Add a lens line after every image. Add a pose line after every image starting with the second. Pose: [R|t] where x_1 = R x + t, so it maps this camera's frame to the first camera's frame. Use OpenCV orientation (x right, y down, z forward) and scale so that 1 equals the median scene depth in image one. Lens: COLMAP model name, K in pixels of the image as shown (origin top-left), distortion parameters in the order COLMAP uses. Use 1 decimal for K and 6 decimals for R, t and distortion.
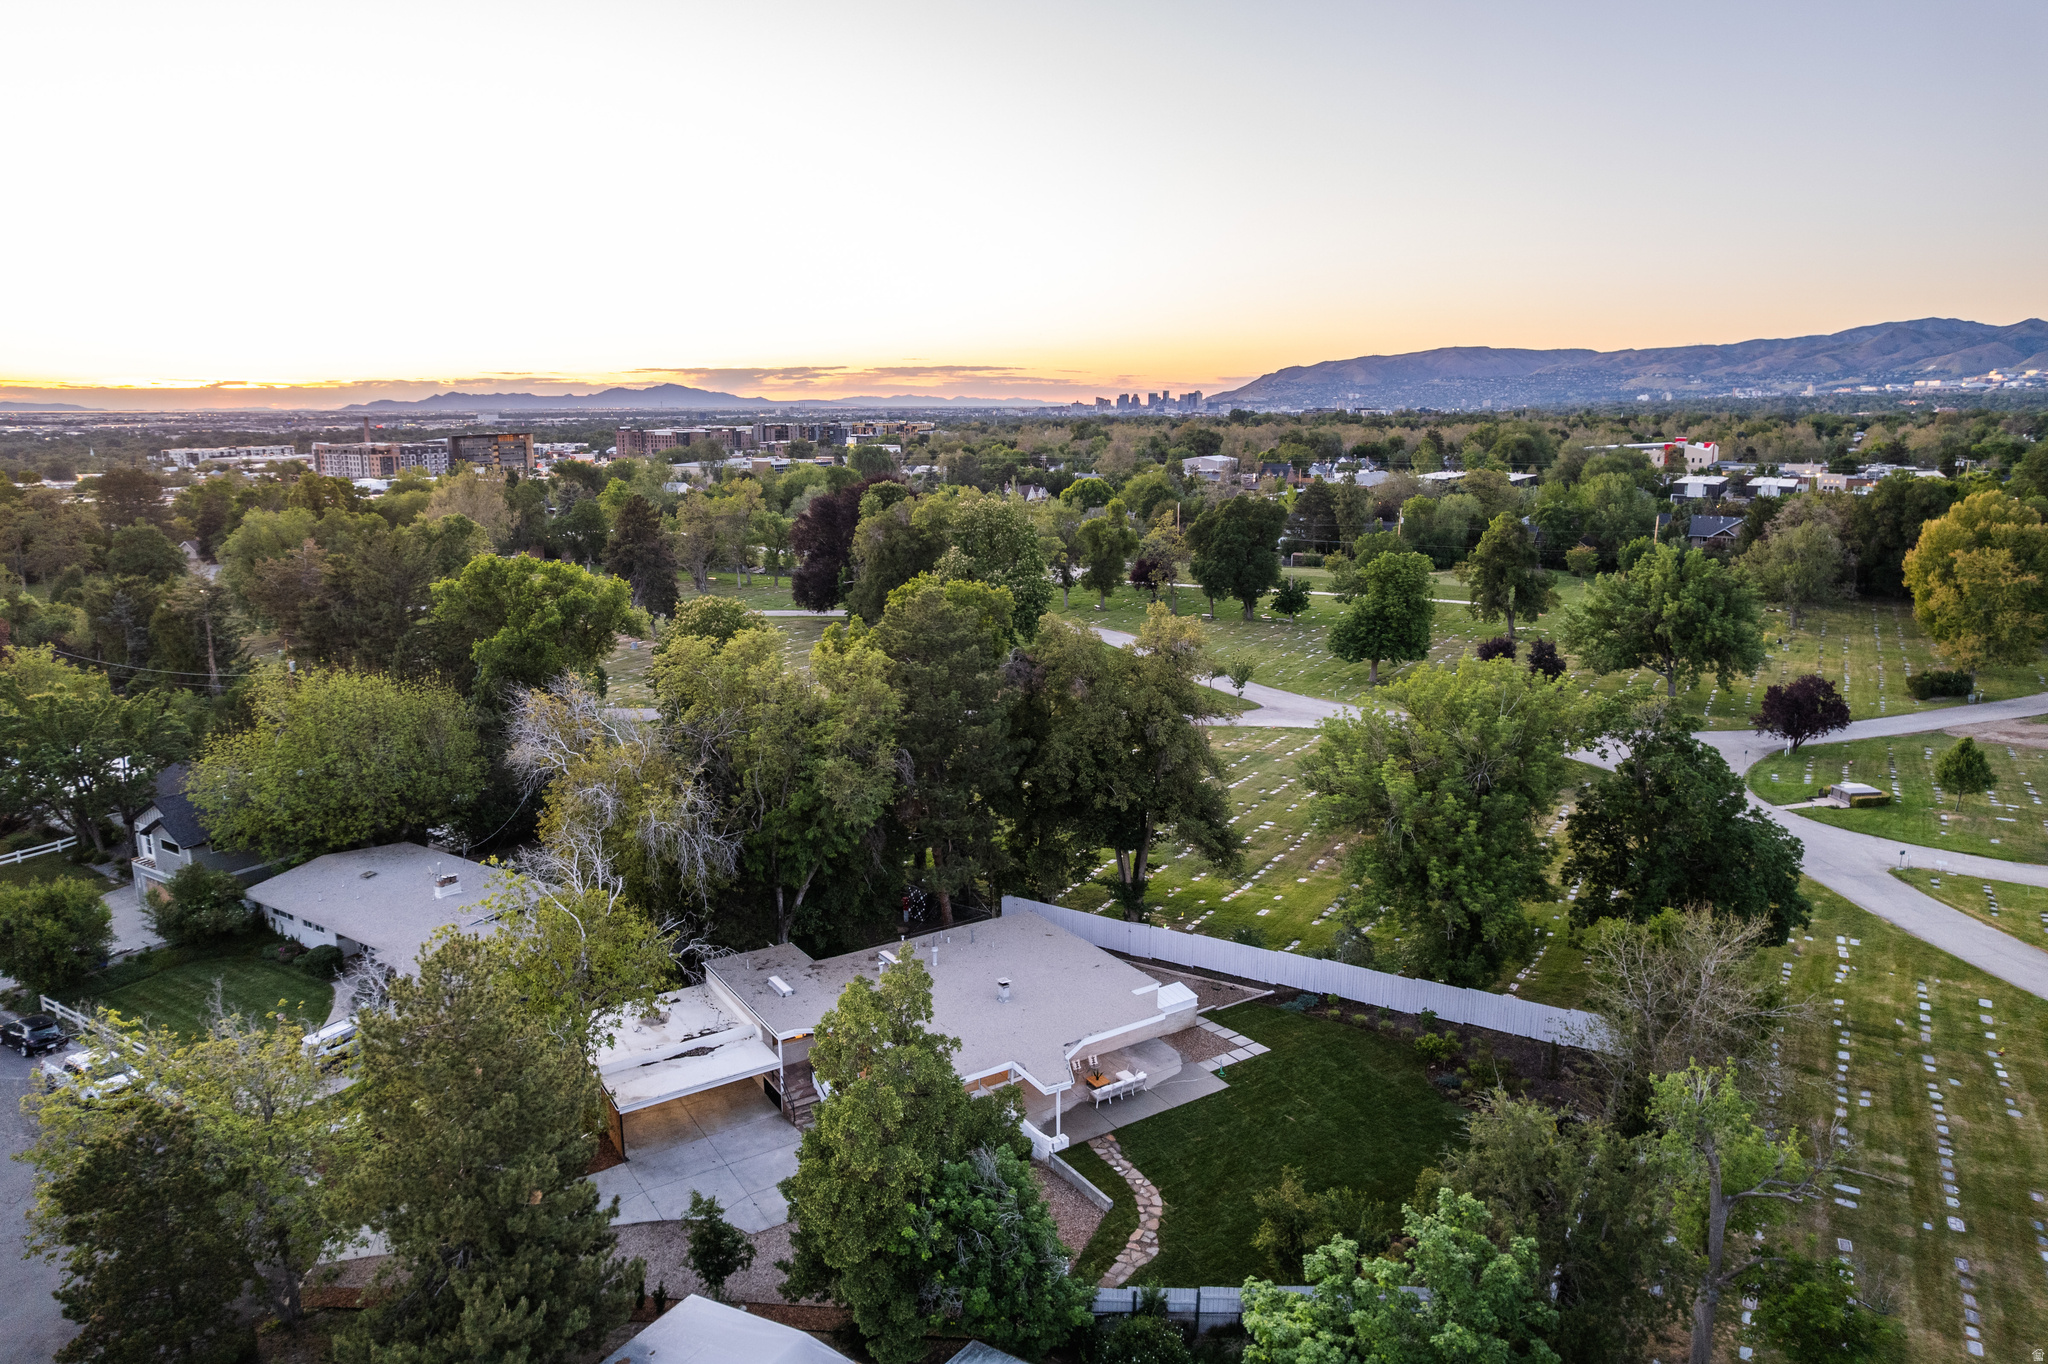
lens RADIAL K [[1319.1, 0, 1019.2], [0, 1319.1, 673.5], [0, 0, 1]] dist [-0.085525, 0.080632]
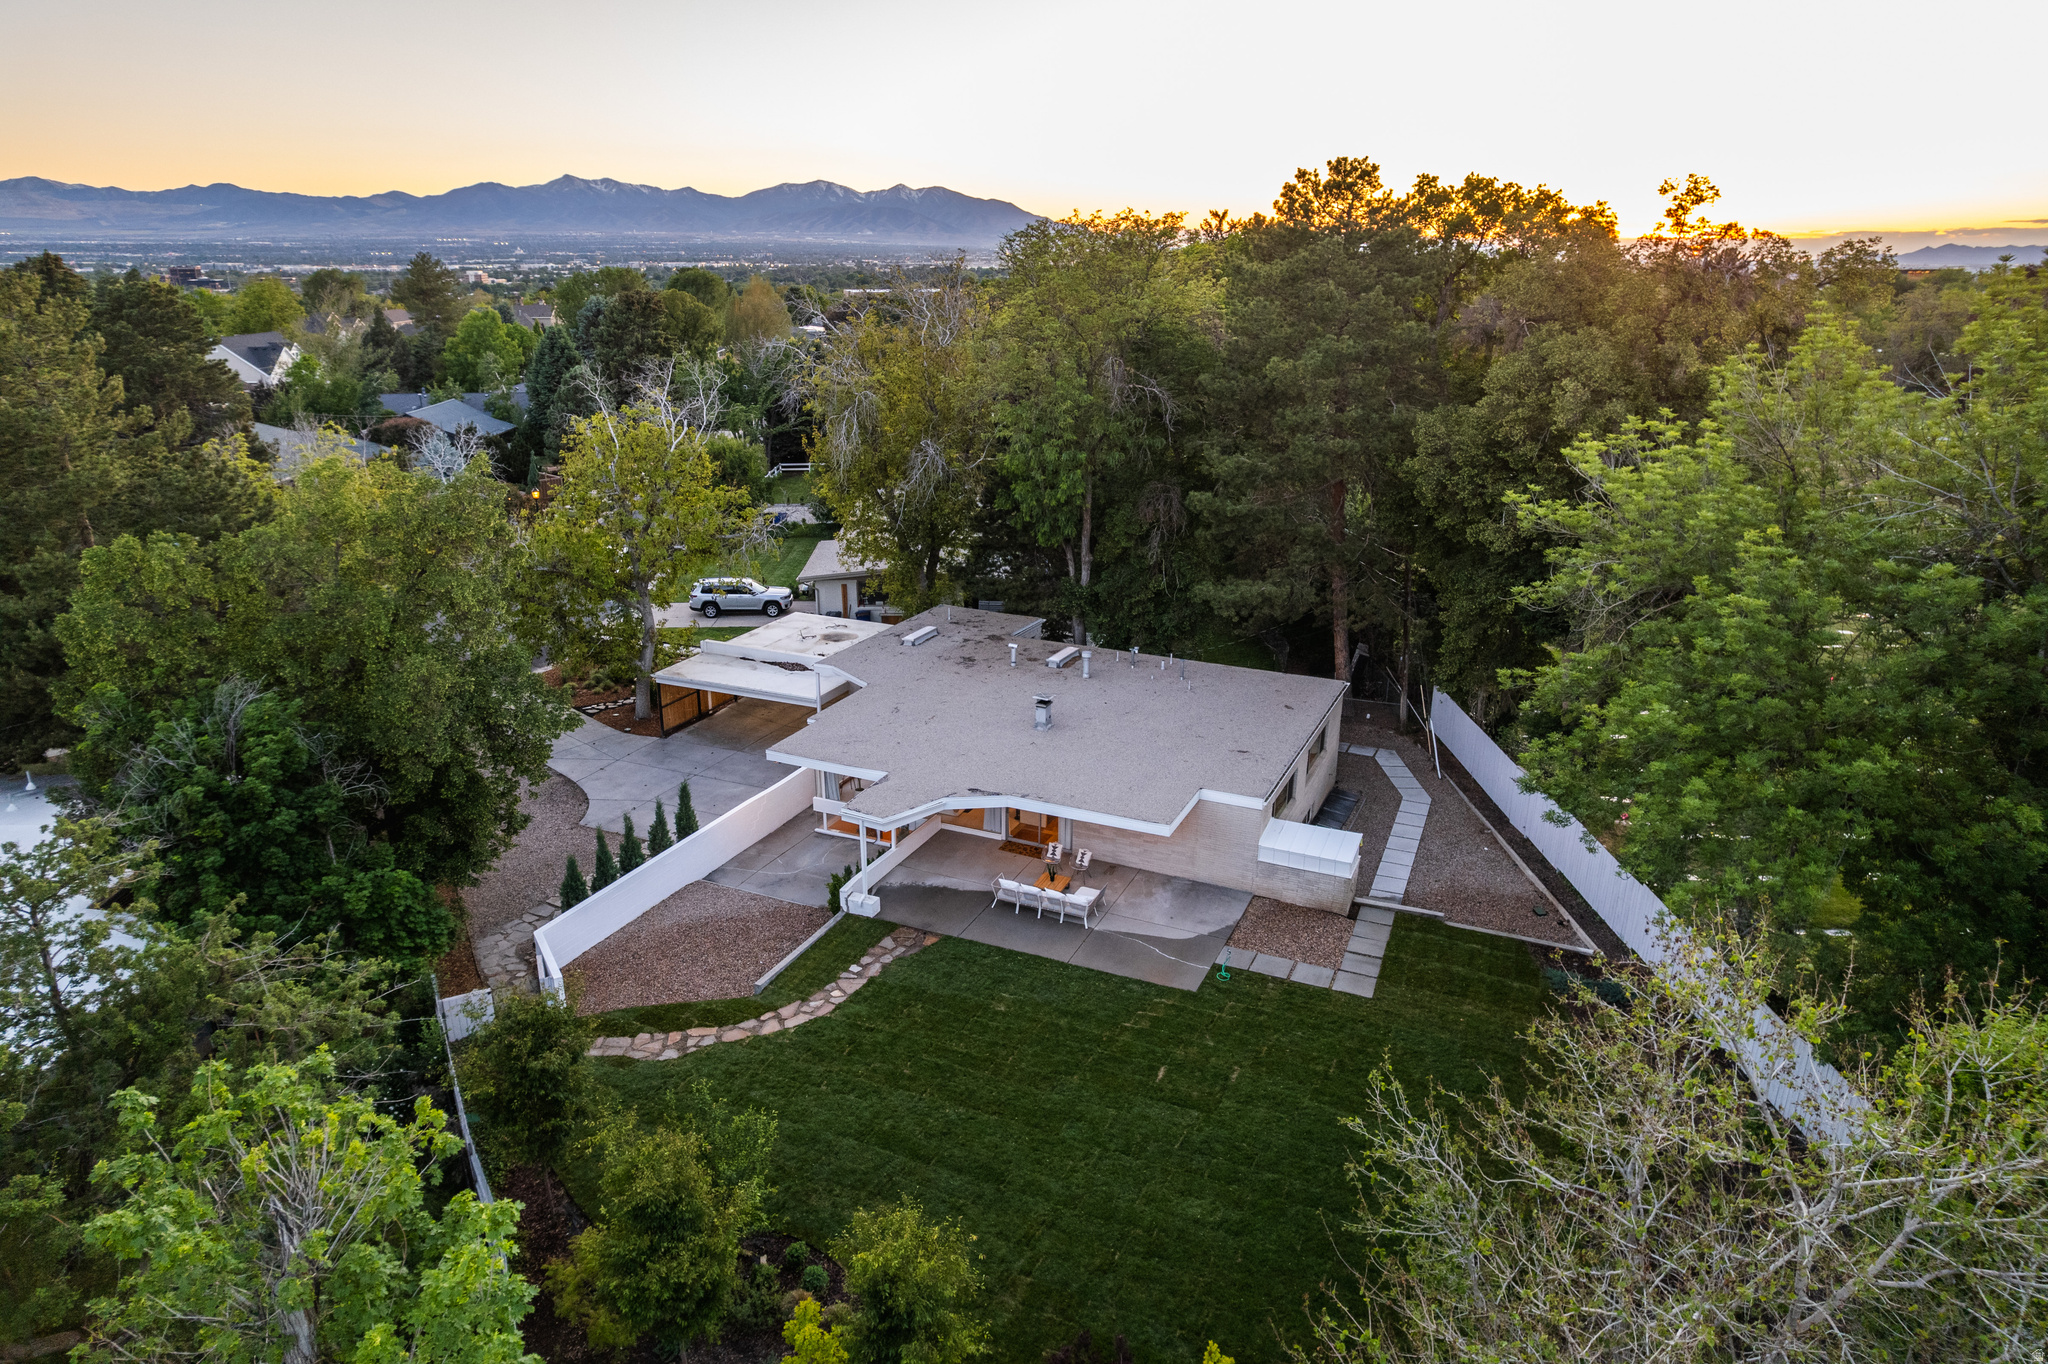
lens RADIAL K [[1319.1, 0, 1019.2], [0, 1319.1, 673.5], [0, 0, 1]] dist [-0.085525, 0.080632]
pose [[0.543757, 0.265951, -0.795989, 0.520940], [-0.178768, 0.963398, 0.199765, 0.098843], [0.819982, 0.033674, 0.571398, 0.642294]]
